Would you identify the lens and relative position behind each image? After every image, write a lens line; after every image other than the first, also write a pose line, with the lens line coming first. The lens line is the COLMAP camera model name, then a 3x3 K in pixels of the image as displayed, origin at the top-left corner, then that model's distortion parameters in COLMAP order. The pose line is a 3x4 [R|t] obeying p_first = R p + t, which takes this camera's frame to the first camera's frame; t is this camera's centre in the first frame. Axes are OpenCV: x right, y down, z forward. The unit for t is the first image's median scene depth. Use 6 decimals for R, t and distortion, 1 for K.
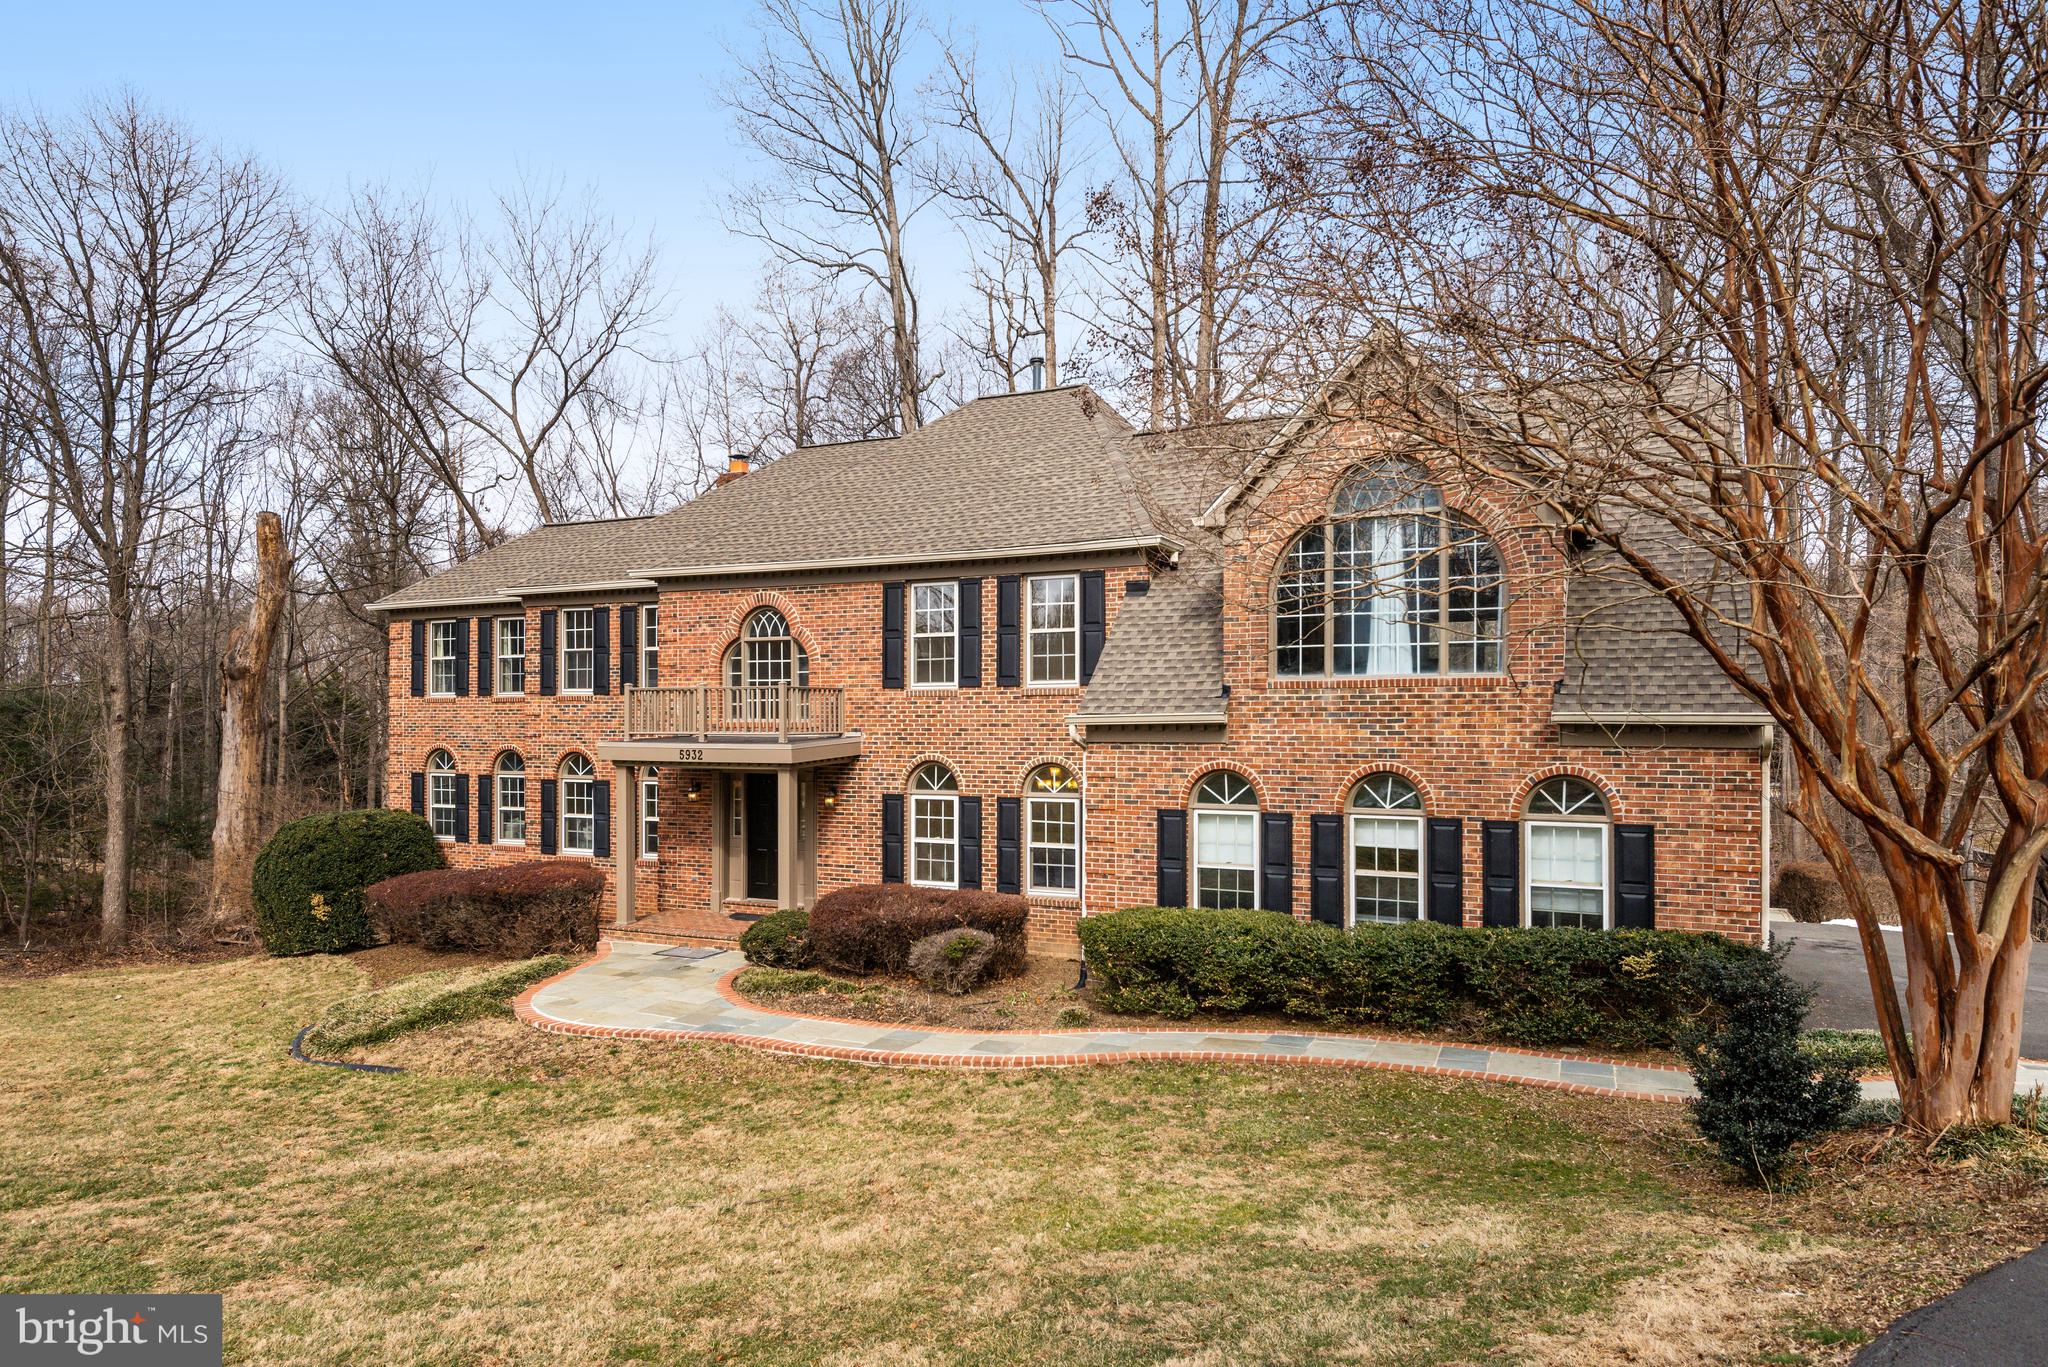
lens RADIAL K [[1287.9, 0, 1020.6], [0, 1287.9, 707.1], [0, 0, 1]] dist [0.016553, 0.000135]
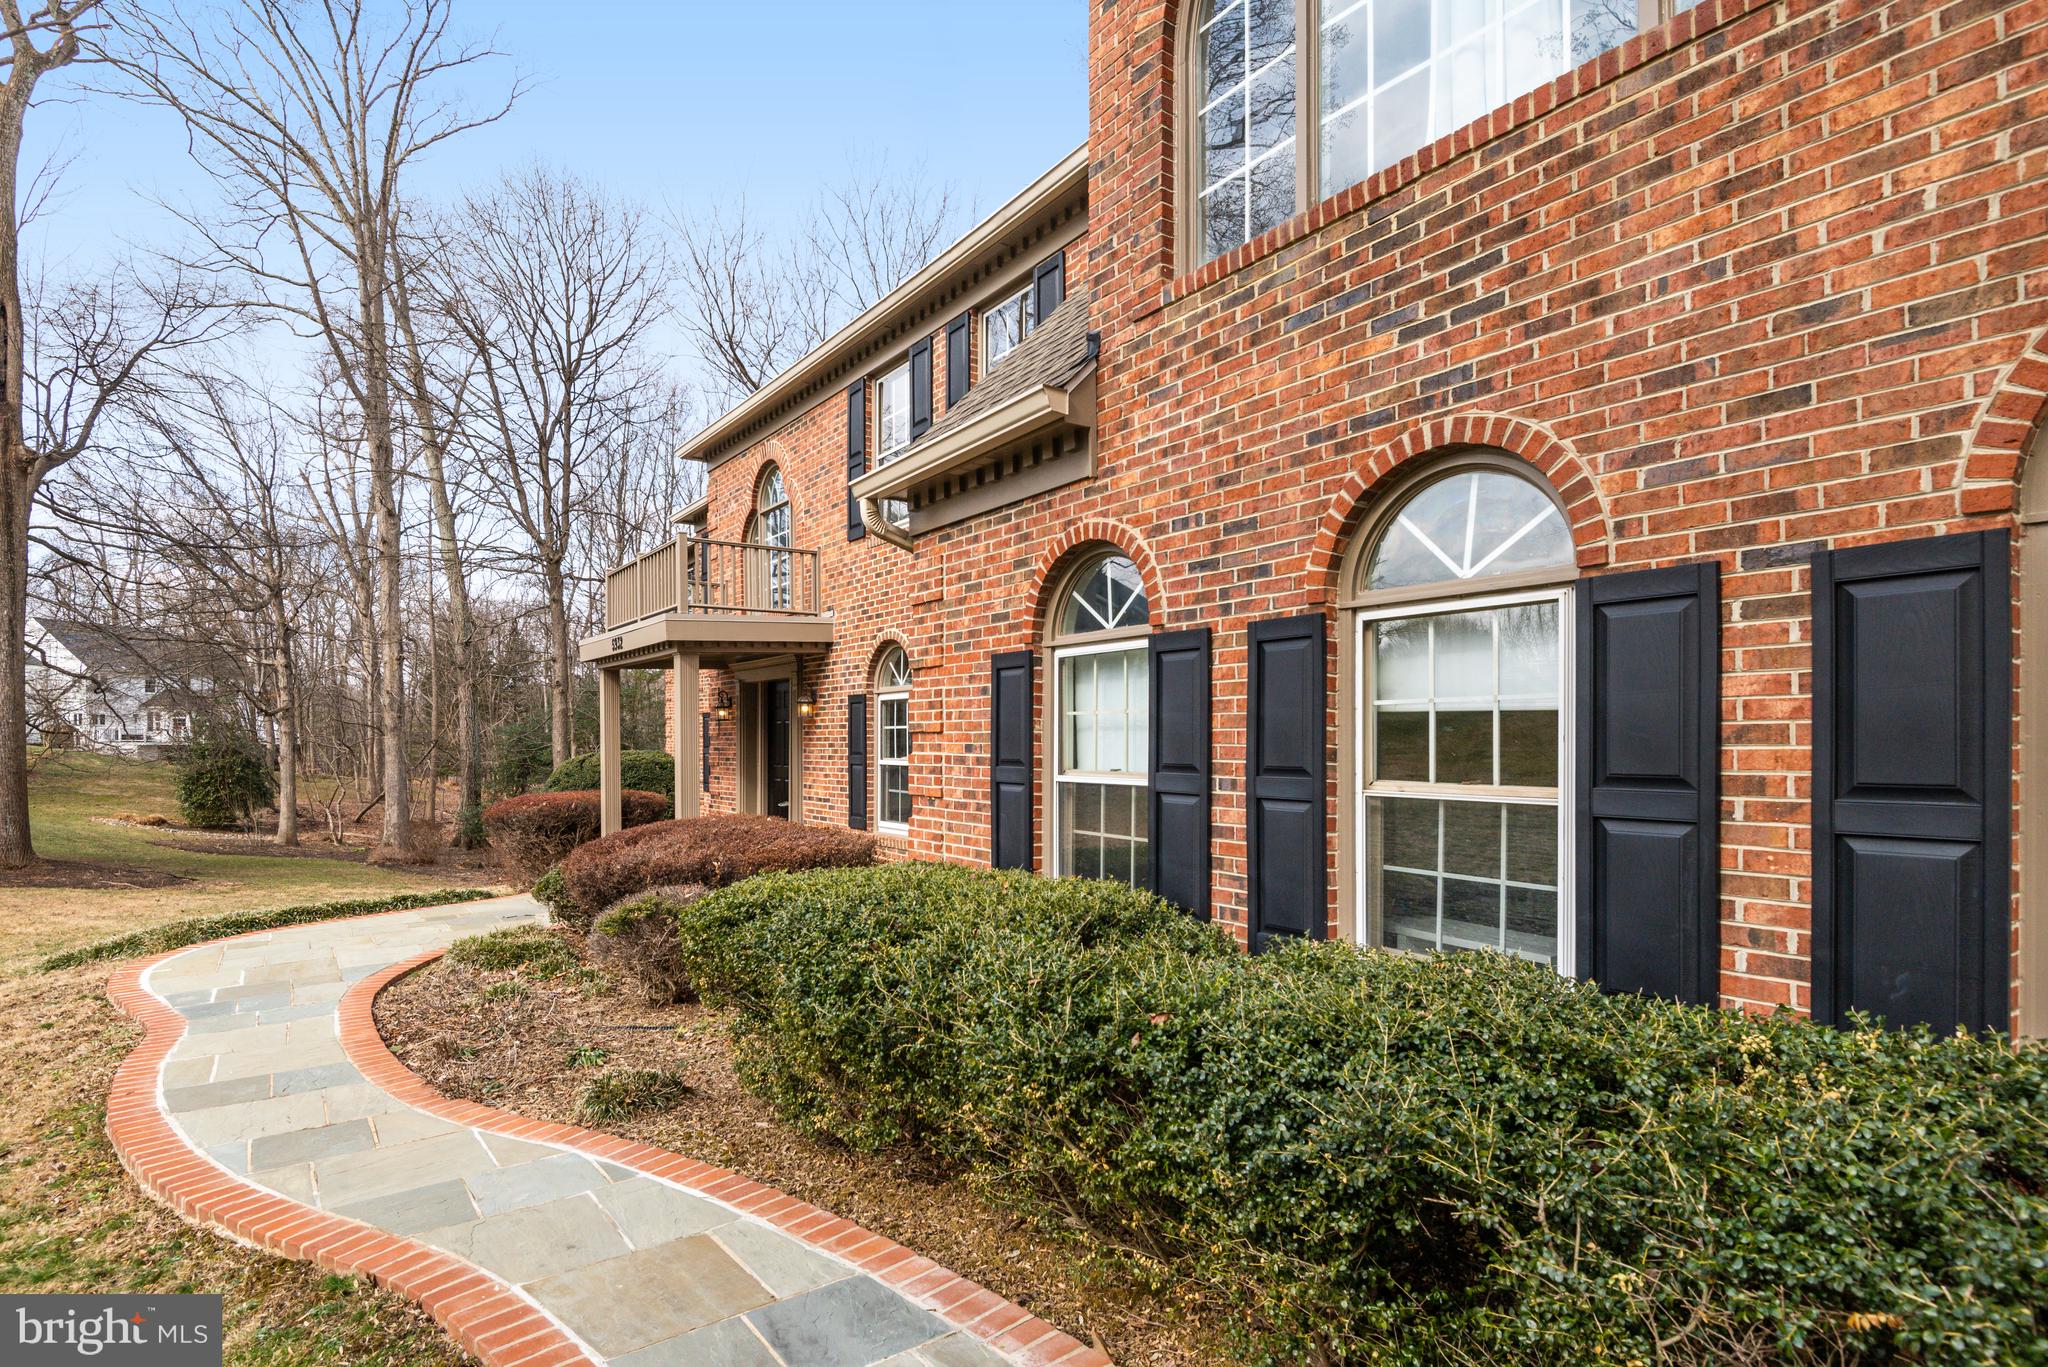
lens RADIAL K [[1037.3, 0, 969.0], [0, 1037.3, 737.7], [0, 0, 1]] dist [-0.002641, -0.001141]
pose [[0.859747, -0.002585, -0.510713, 0.288217], [0.008243, 0.999927, 0.008815, 0.105682], [0.510653, -0.011788, 0.859706, 0.680436]]
